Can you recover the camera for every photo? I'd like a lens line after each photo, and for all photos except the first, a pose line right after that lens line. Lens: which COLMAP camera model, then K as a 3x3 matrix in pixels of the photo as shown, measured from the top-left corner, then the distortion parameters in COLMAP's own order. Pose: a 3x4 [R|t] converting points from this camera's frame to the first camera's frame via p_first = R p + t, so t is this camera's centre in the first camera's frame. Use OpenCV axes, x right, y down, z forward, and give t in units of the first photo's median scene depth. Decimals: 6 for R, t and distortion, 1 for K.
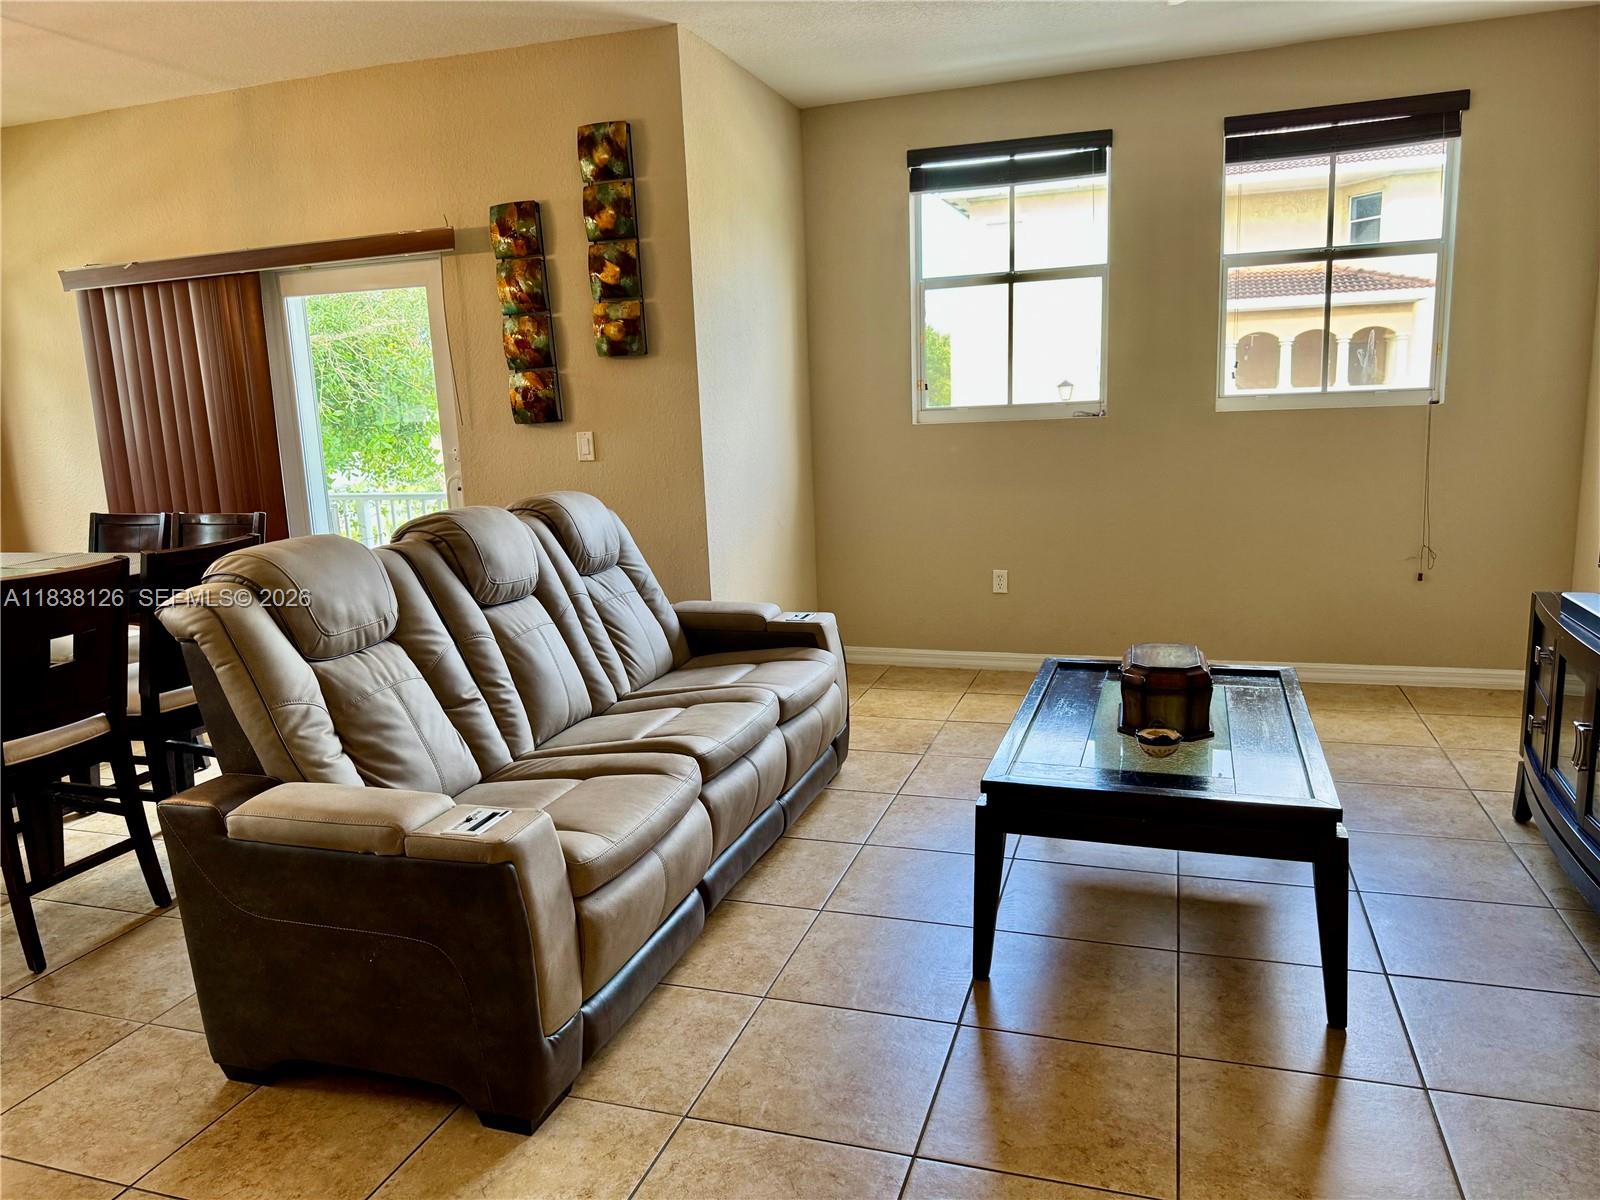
lens RADIAL K [[1134.1, 0, 794.0], [0, 1134.1, 604.0], [0, 0, 1]] dist [0.047857, -0.053217]
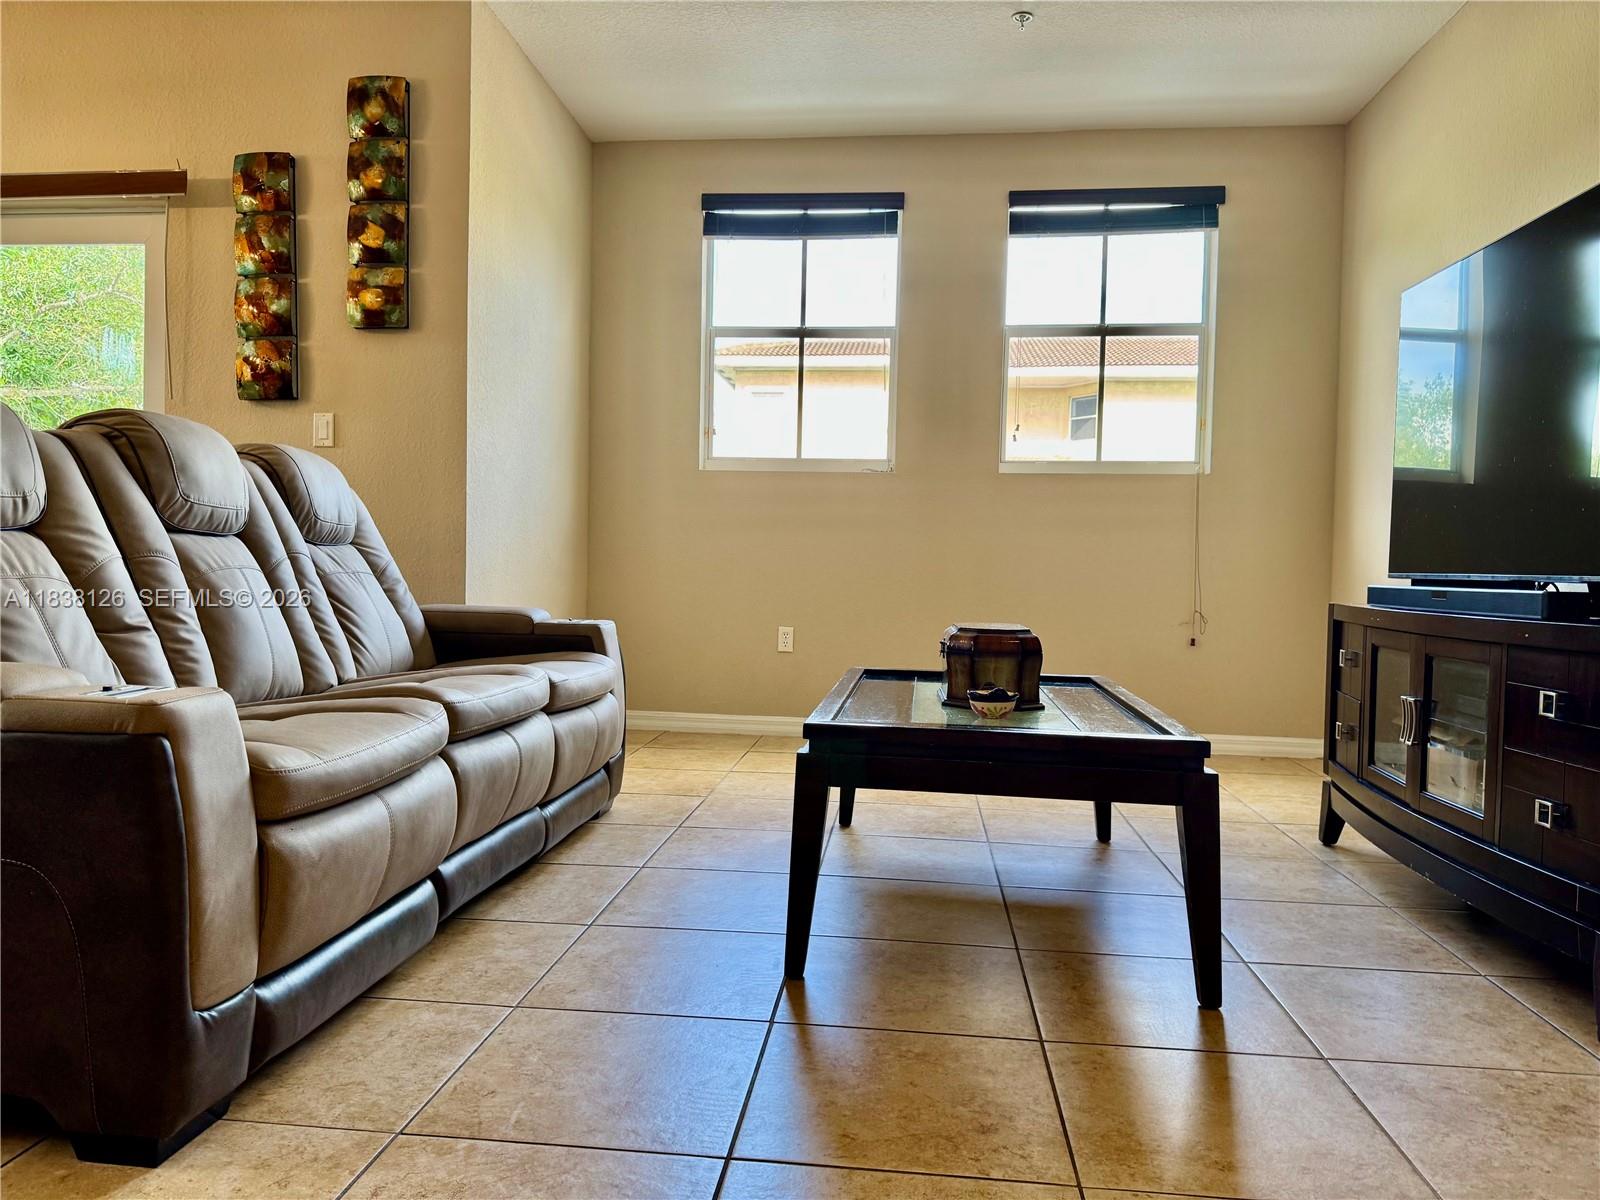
lens RADIAL K [[1134.1, 0, 794.6], [0, 1134.1, 590.1], [0, 0, 1]] dist [0.047857, -0.053217]
pose [[0.975358, 0.058527, 0.212724, -0.017739], [-0.023105, 0.985967, -0.165332, 0.148381], [-0.219415, 0.156342, 0.963023, 0.141370]]
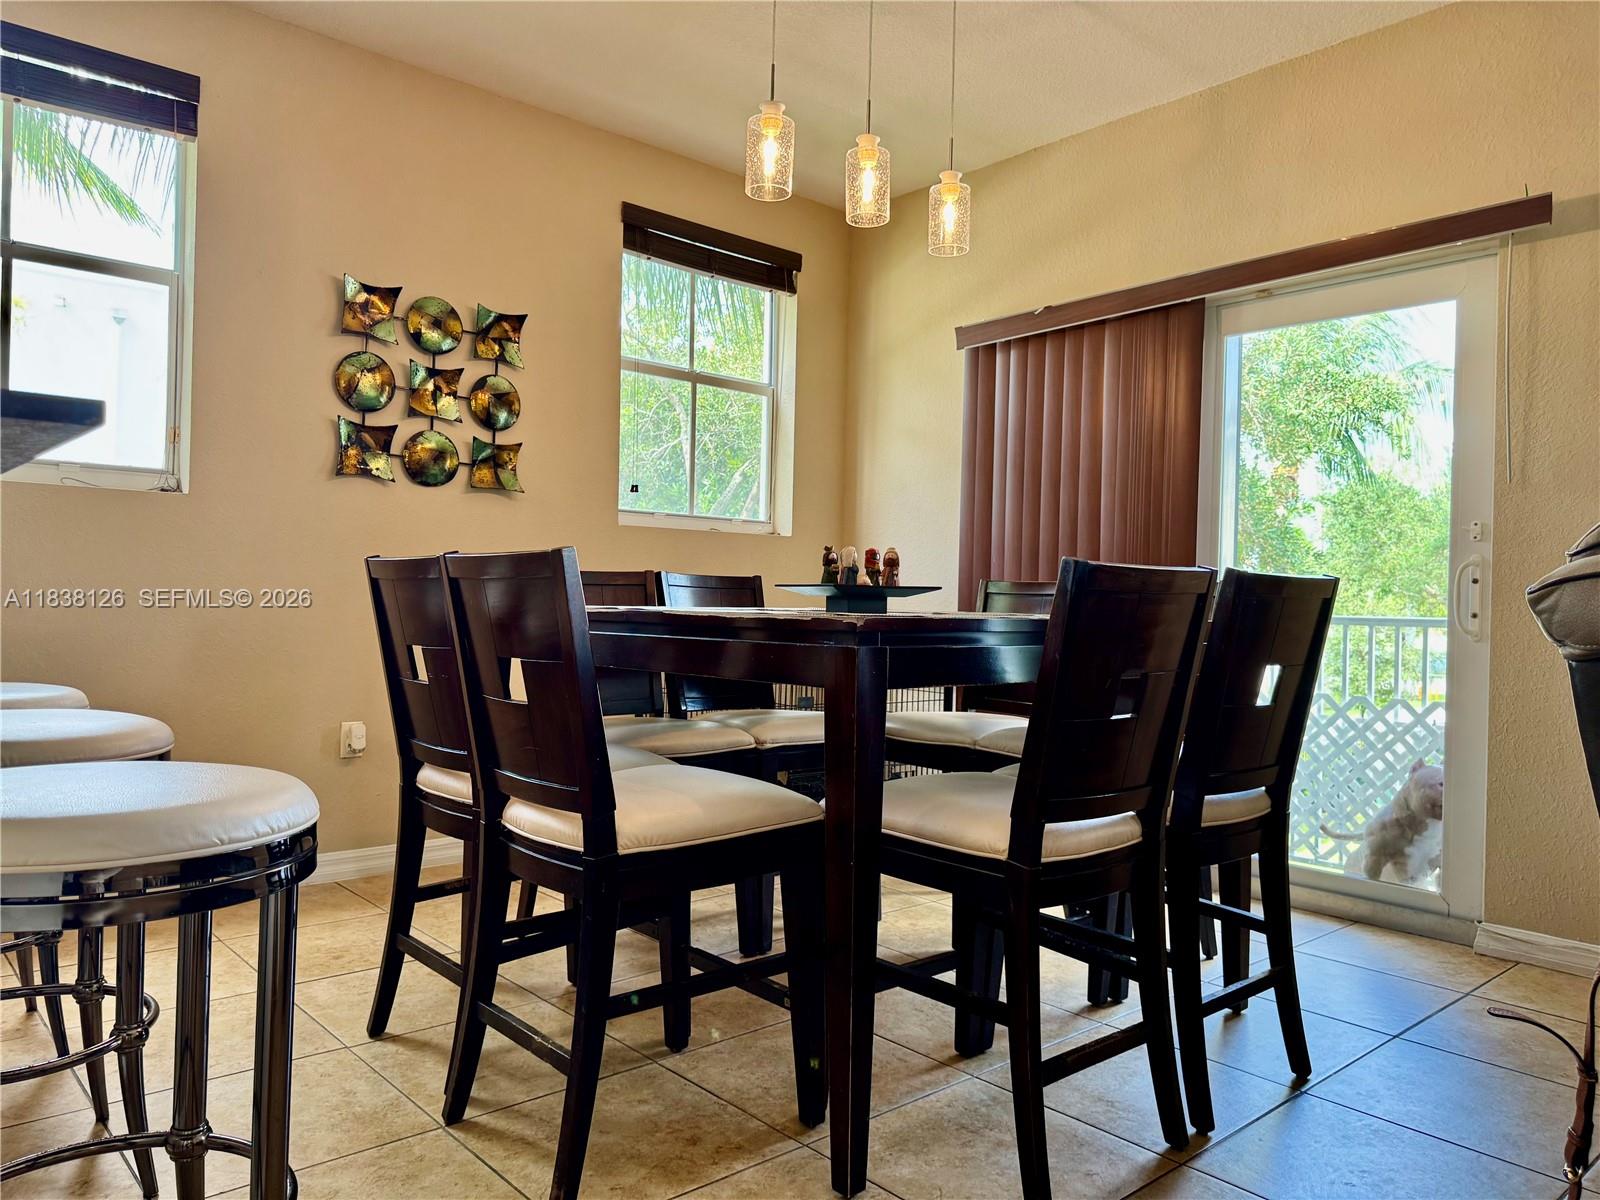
lens RADIAL K [[1134.1, 0, 794.5], [0, 1134.1, 601.3], [0, 0, 1]] dist [0.047857, -0.053217]
pose [[0.865222, 0.062674, -0.497457, -0.420909], [-0.150219, 0.978983, -0.137934, 0.089663], [0.478357, 0.194071, 0.856452, 0.310695]]
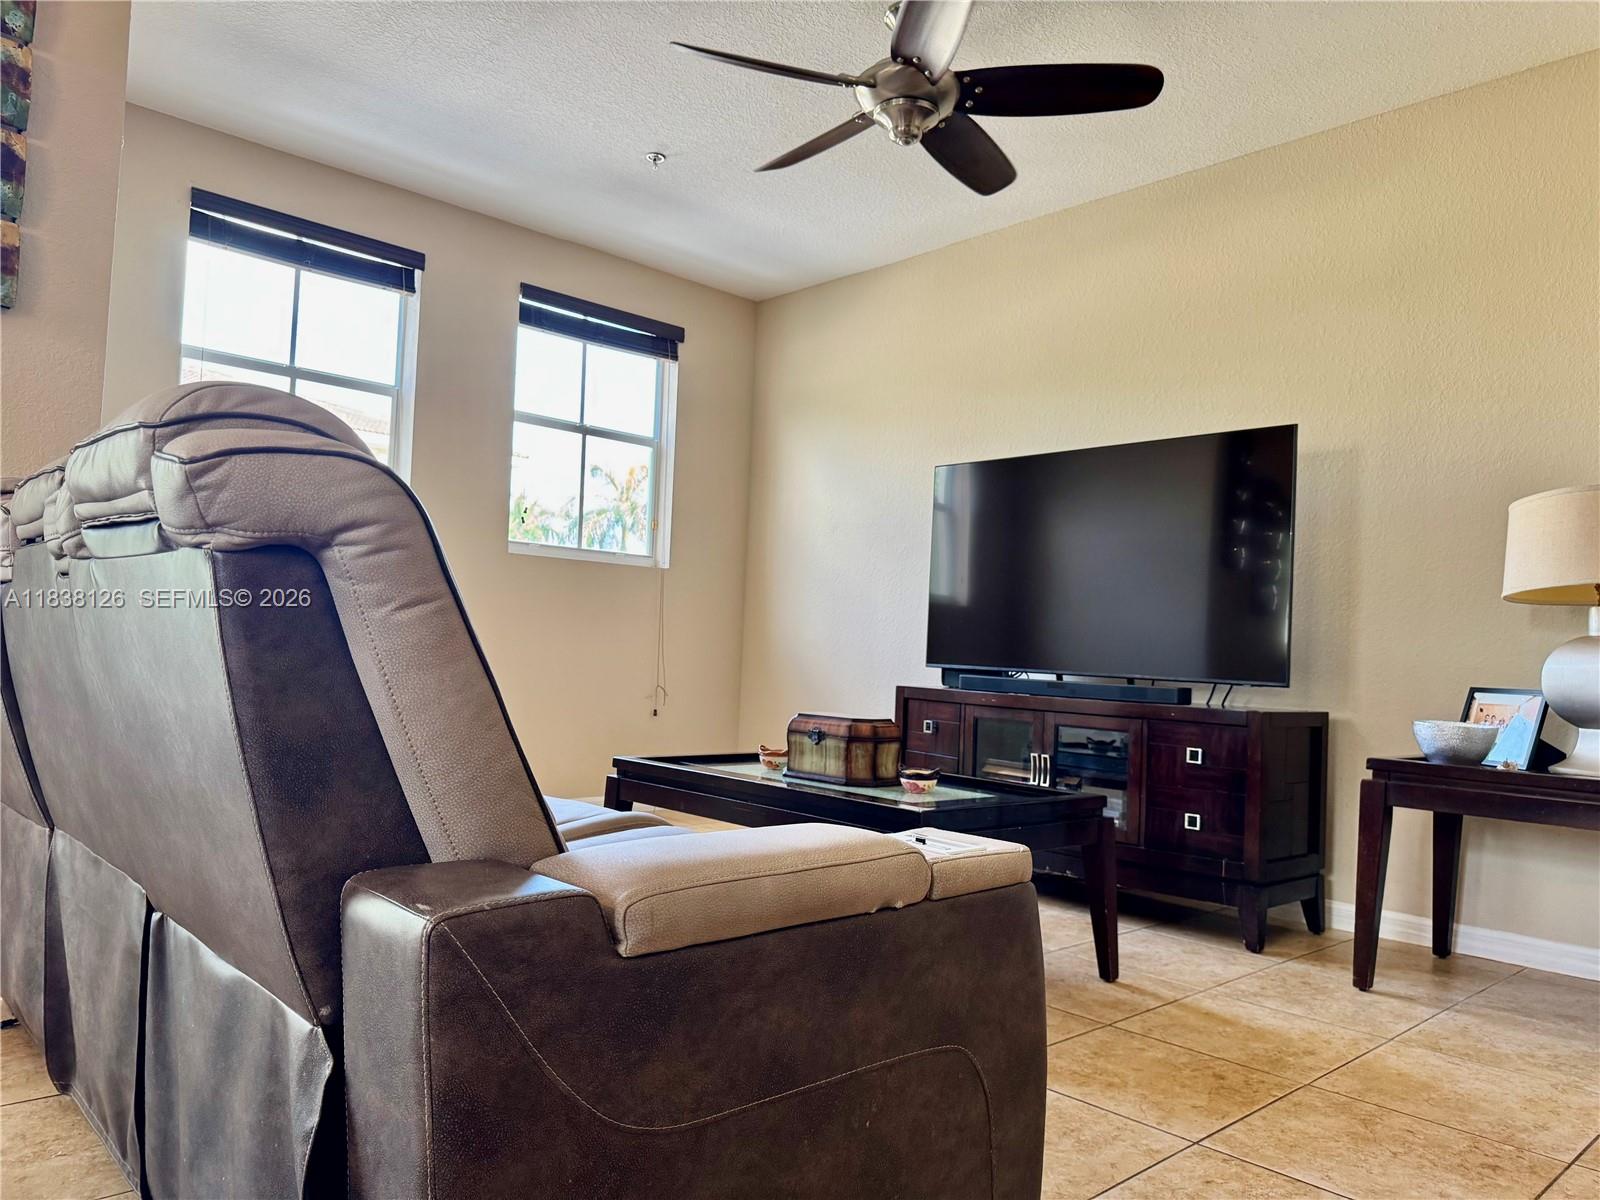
lens RADIAL K [[1134.1, 0, 786.5], [0, 1134.1, 608.2], [0, 0, 1]] dist [0.047857, -0.053217]
pose [[0.476157, 0.095752, 0.874132, -0.569420], [0.096833, 0.982299, -0.160348, 0.097306], [-0.874012, 0.160995, 0.458457, 0.473271]]
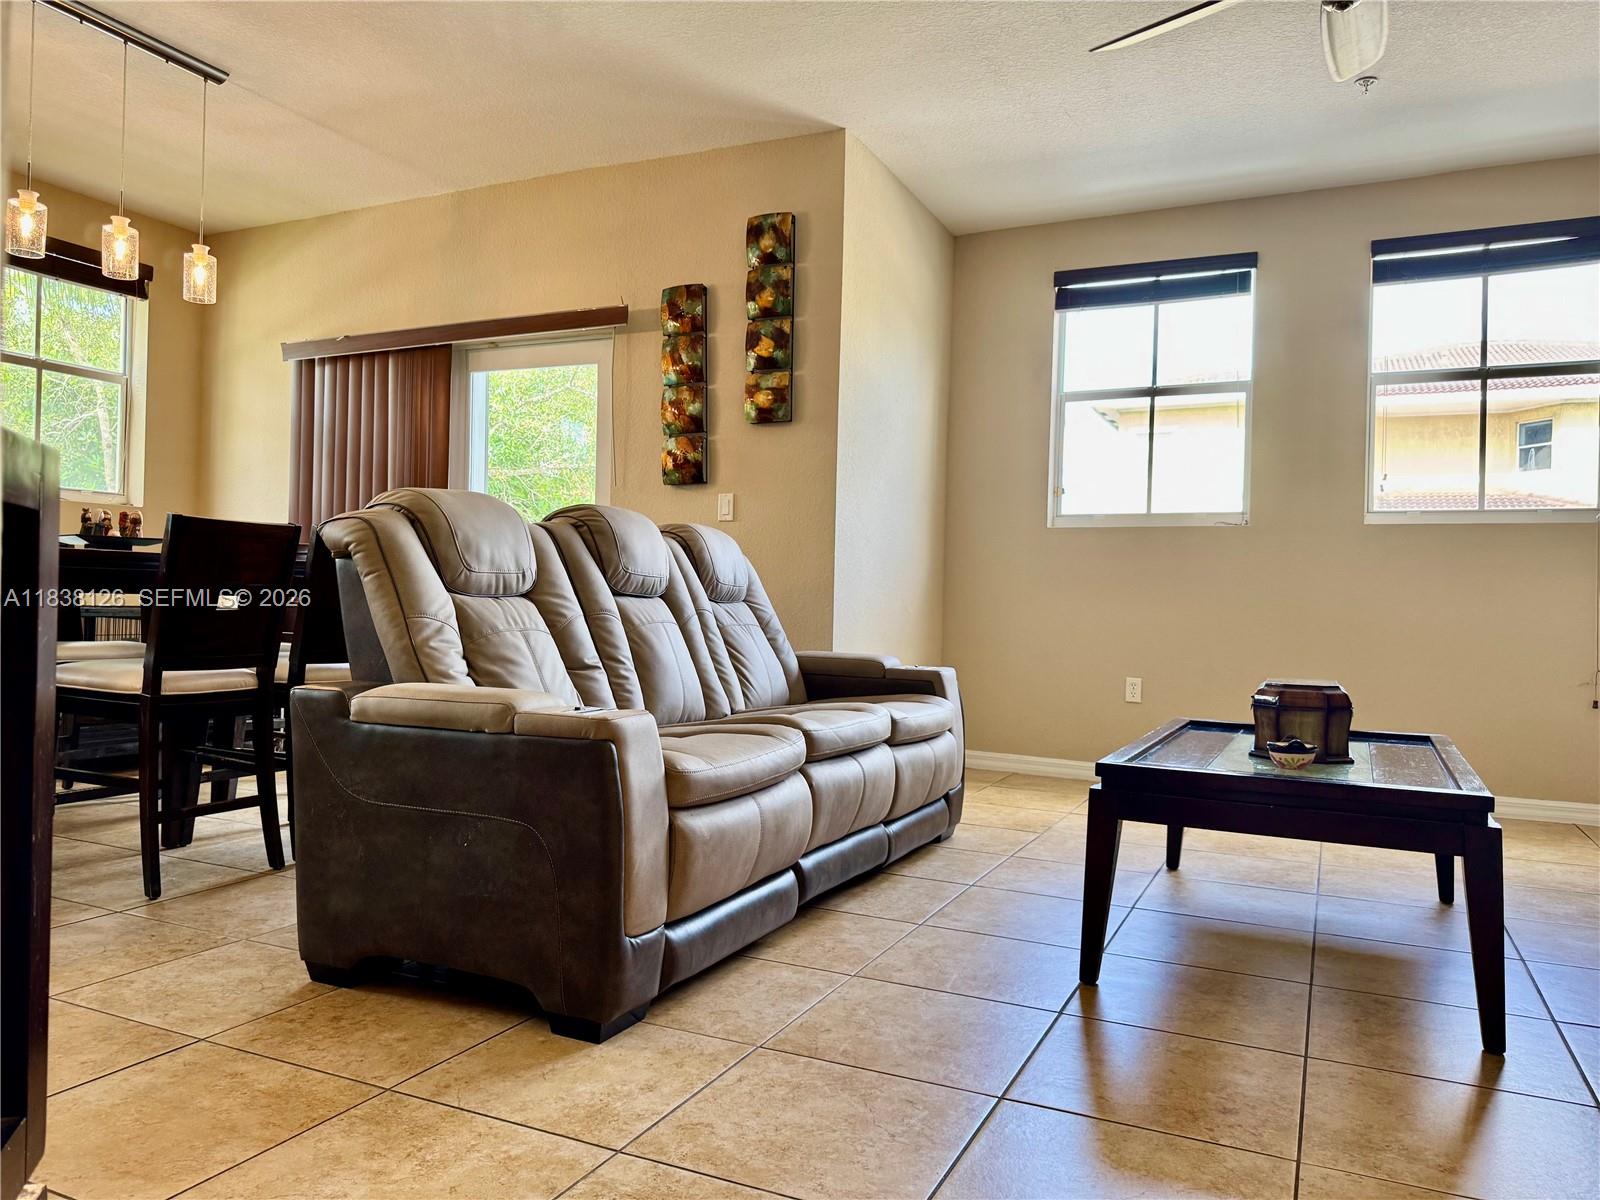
lens RADIAL K [[1134.1, 0, 795.2], [0, 1134.1, 600.2], [0, 0, 1]] dist [0.047857, -0.053217]
pose [[0.990287, 0.066352, -0.122185, 0.016455], [-0.087646, 0.980099, -0.178112, 0.162314], [0.107935, 0.187091, 0.976395, 0.006790]]
